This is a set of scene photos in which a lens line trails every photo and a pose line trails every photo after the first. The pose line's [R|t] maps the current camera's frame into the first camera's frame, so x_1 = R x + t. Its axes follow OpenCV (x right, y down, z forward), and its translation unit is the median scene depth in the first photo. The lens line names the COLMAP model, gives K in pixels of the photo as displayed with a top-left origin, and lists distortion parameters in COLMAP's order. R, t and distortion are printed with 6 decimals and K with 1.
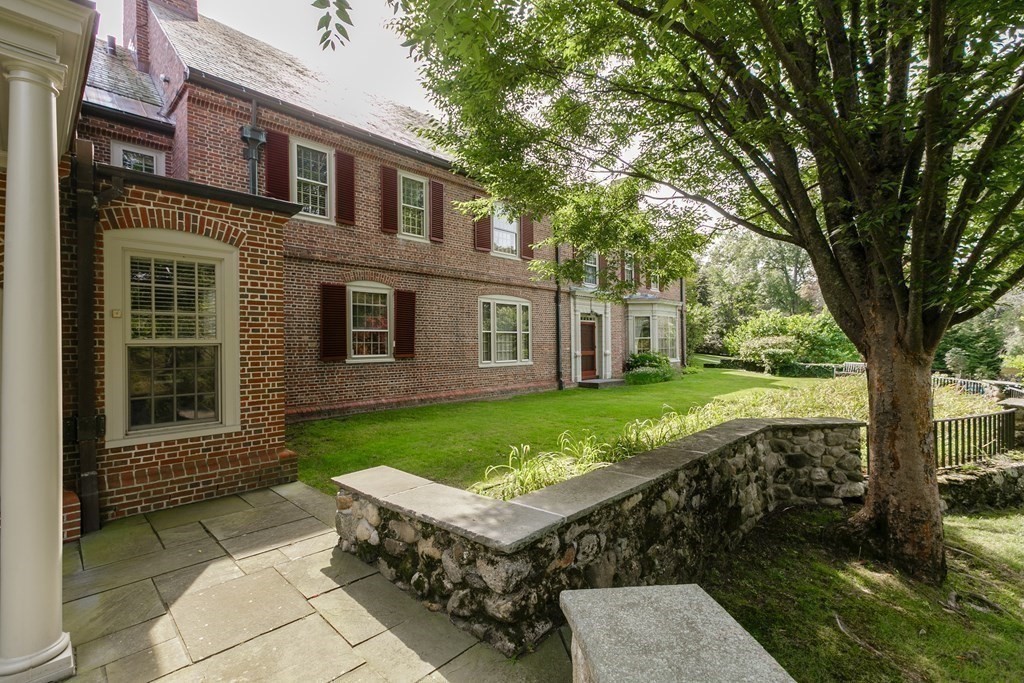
lens RADIAL K [[459.8, 0, 512.0], [0, 459.8, 341.5], [0, 0, 1]] dist [-0.000322, -0.000062]
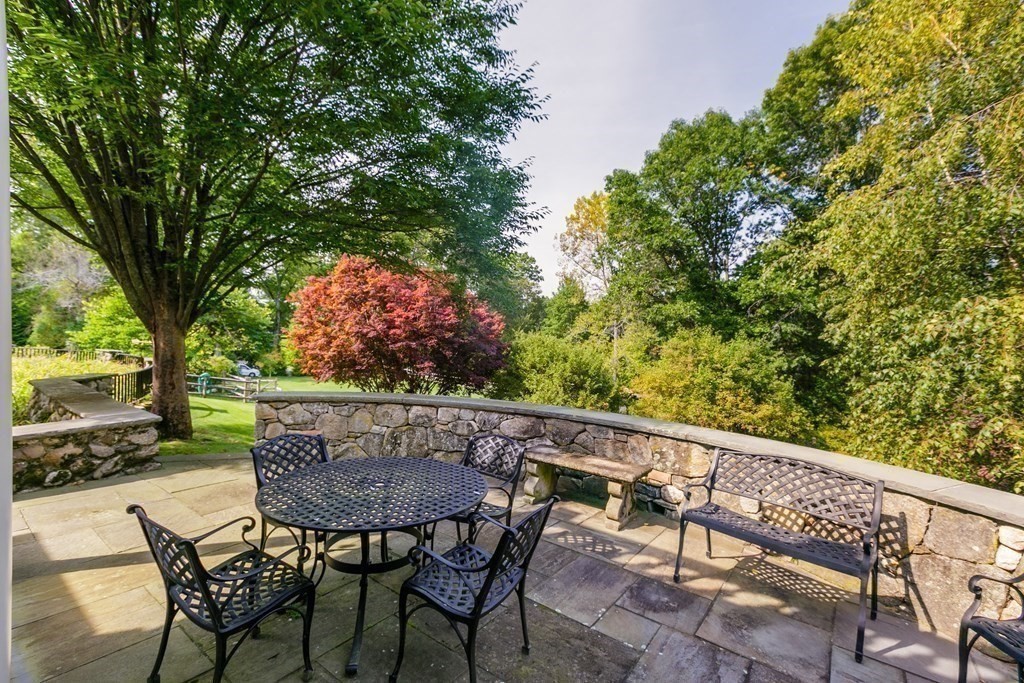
lens RADIAL K [[459.8, 0, 512.0], [0, 459.8, 341.5], [0, 0, 1]] dist [-0.000322, -0.000062]
pose [[-0.104170, -0.013833, 0.994463, -1.871175], [-0.035700, 0.999311, 0.010161, 0.013291], [-0.993919, -0.034444, -0.104592, -0.309150]]
